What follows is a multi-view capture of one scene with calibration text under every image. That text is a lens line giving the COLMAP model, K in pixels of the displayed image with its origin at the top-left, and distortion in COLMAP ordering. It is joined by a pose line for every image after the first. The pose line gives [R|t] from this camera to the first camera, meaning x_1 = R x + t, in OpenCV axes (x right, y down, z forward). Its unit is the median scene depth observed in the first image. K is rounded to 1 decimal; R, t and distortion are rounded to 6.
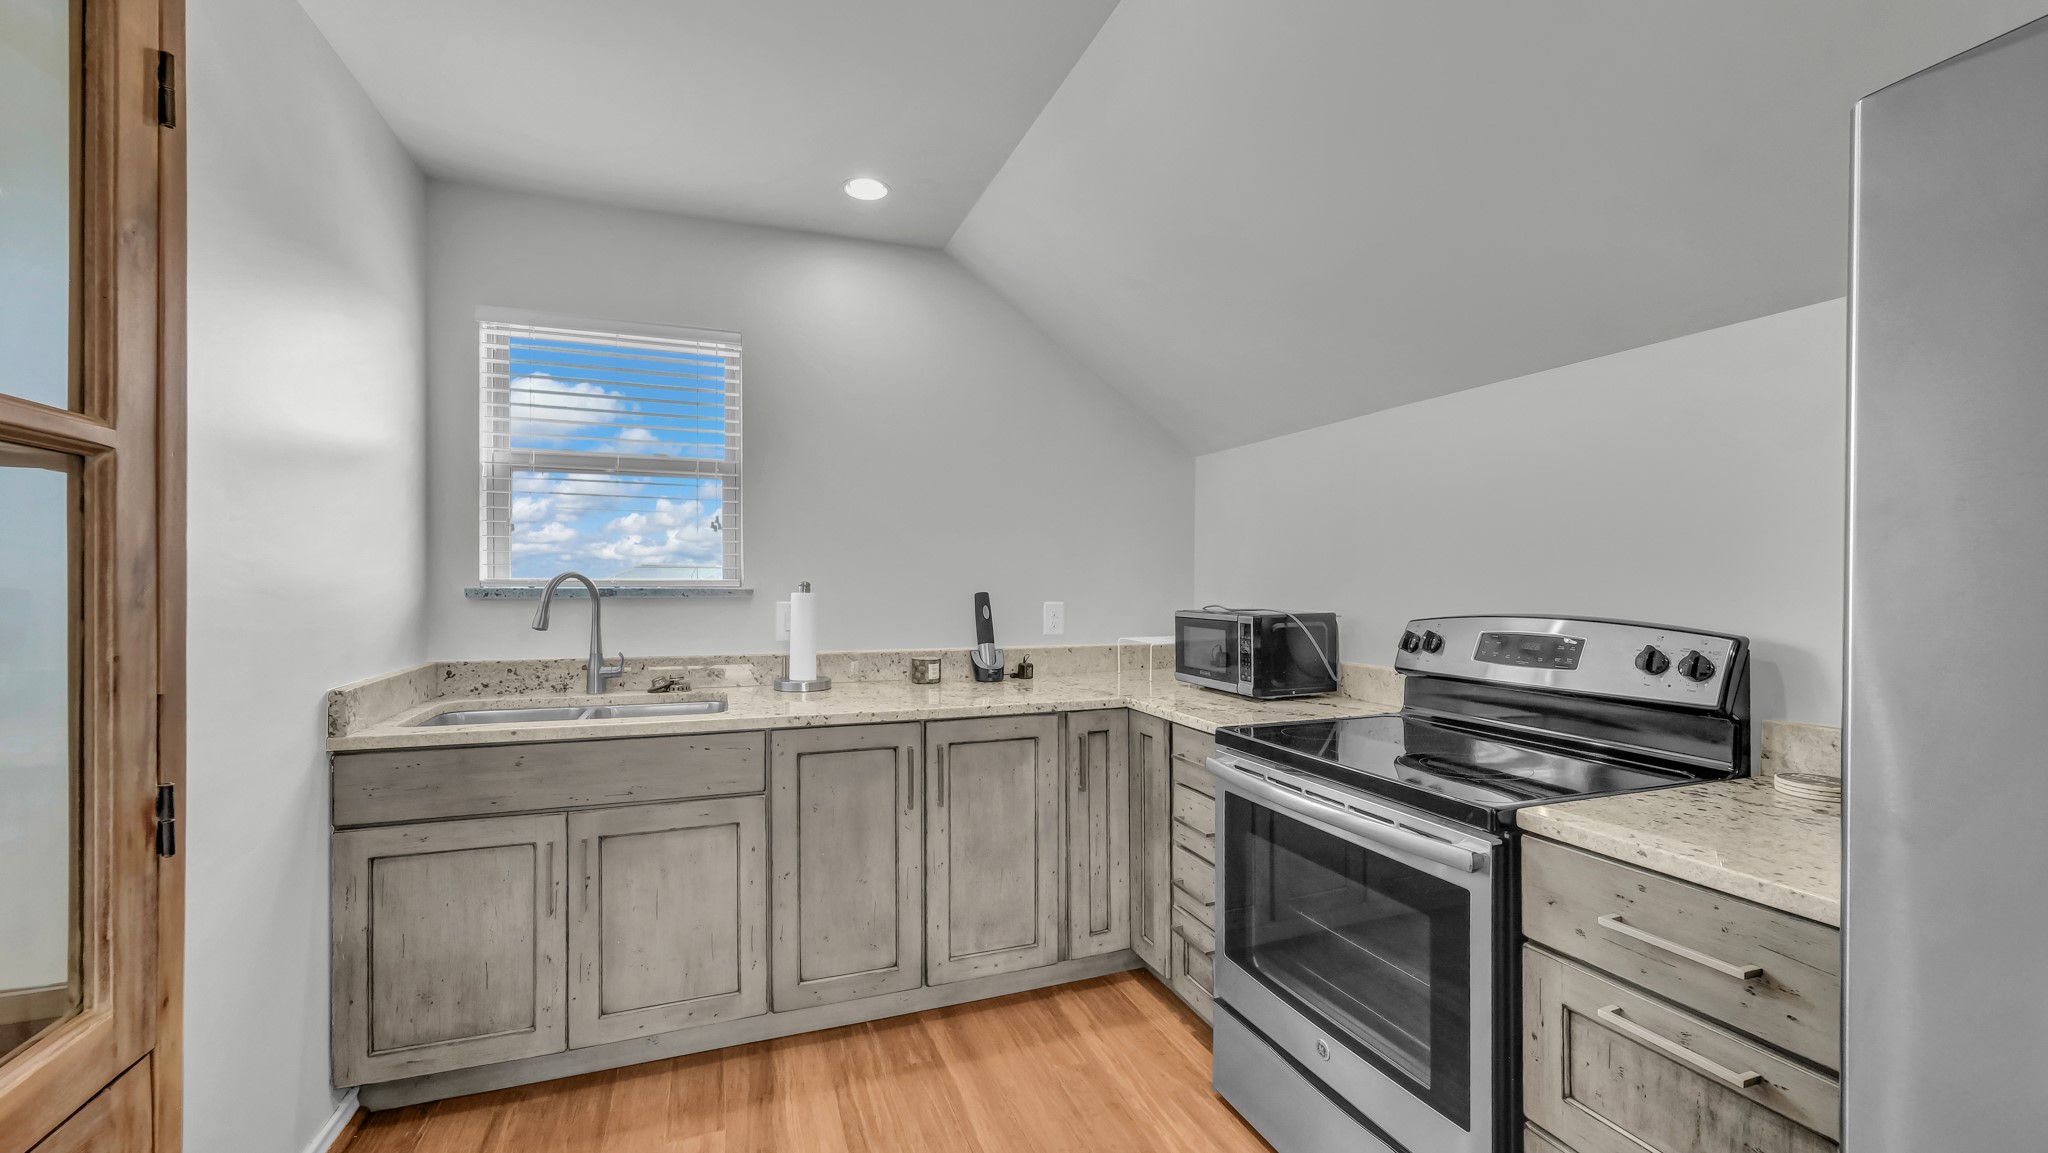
lens RADIAL K [[801.9, 0, 1025.3], [0, 801.9, 582.0], [0, 0, 1]] dist [-0.003310, 0.000047]
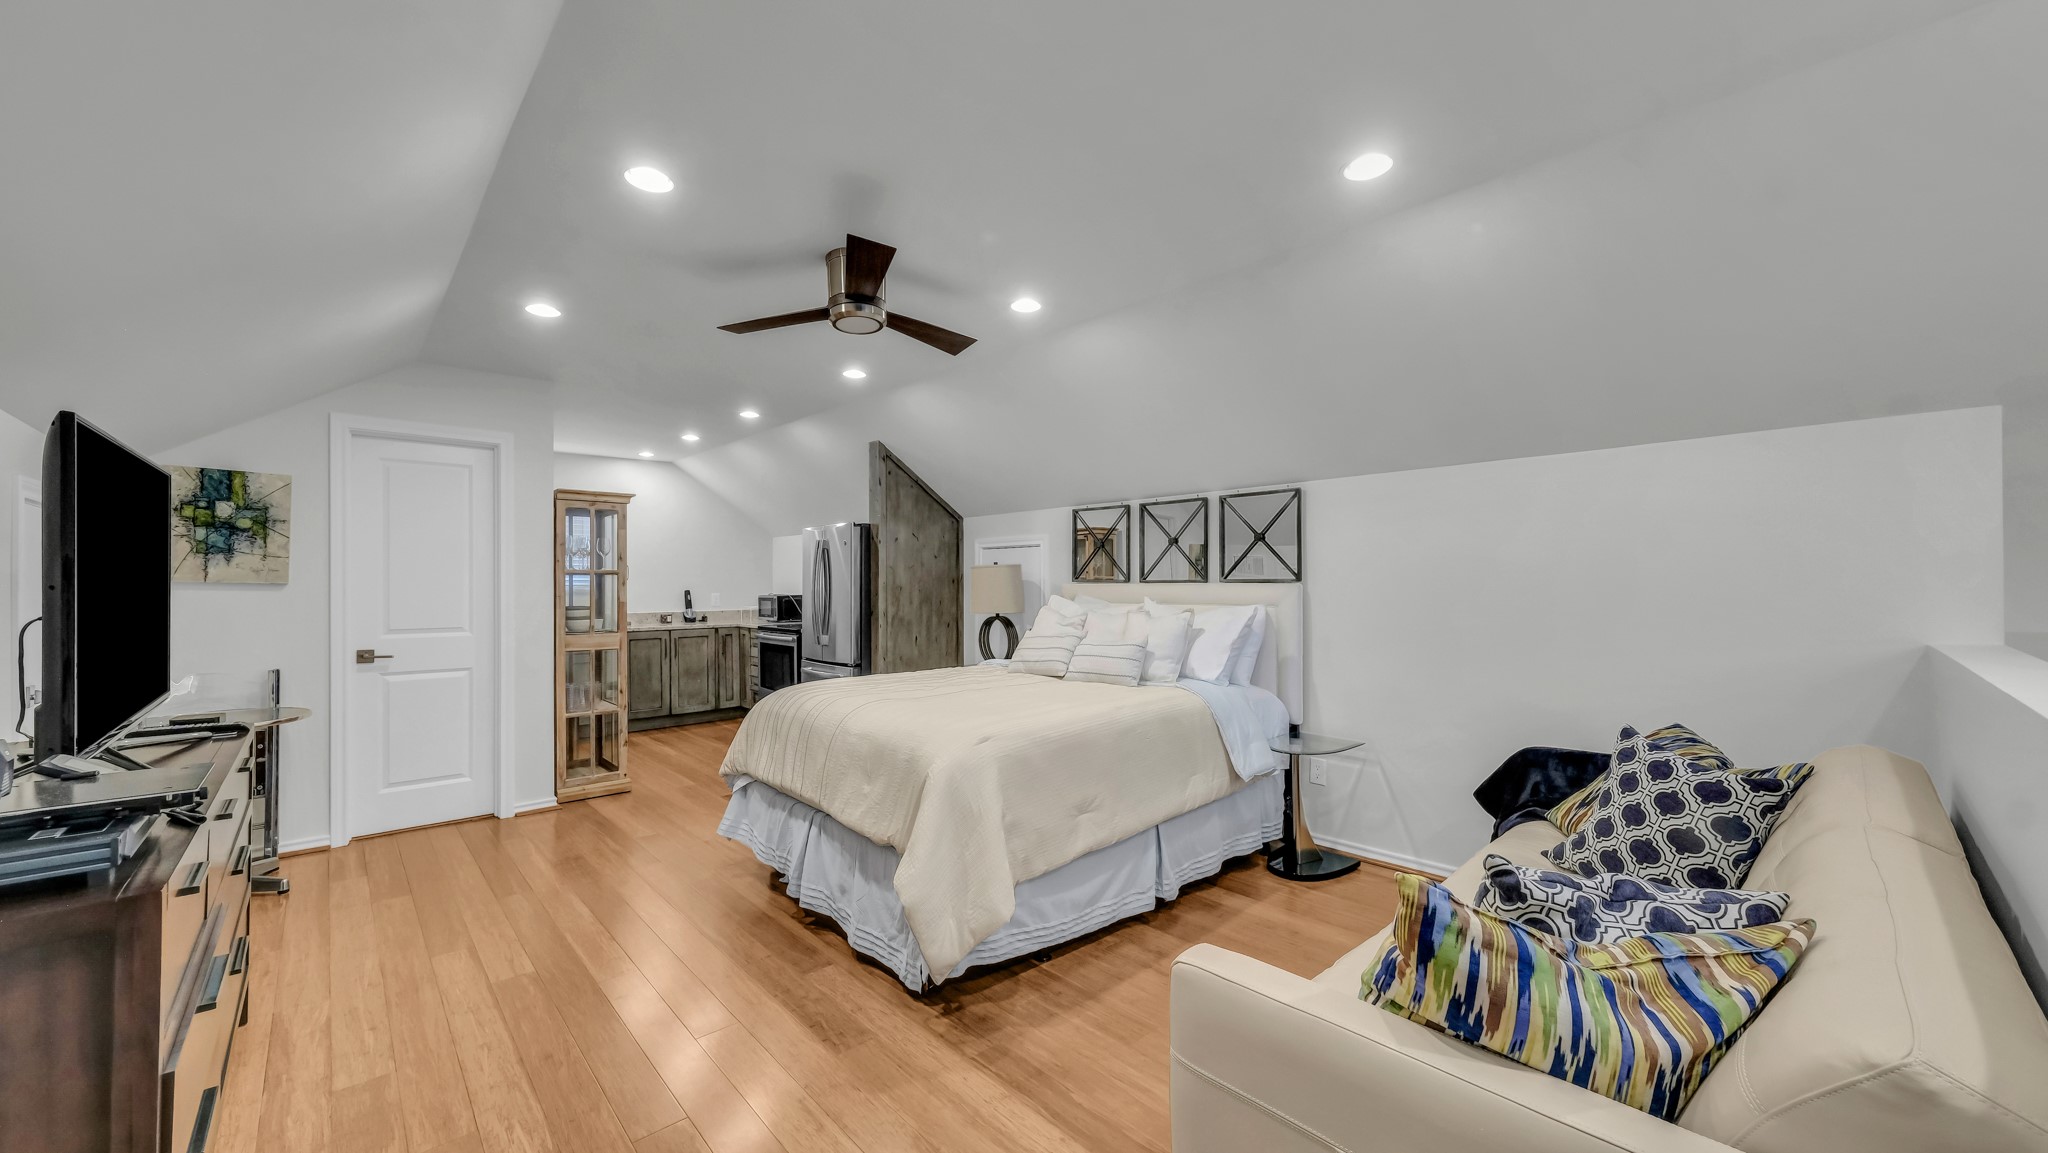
lens RADIAL K [[801.9, 0, 1019.5], [0, 801.9, 586.3], [0, 0, 1]] dist [-0.003310, 0.000047]
pose [[0.937428, -0.000392, 0.348180, 0.066322], [0.001689, 0.999993, -0.003420, 0.011967], [-0.348176, 0.003794, 0.937422, -2.323655]]
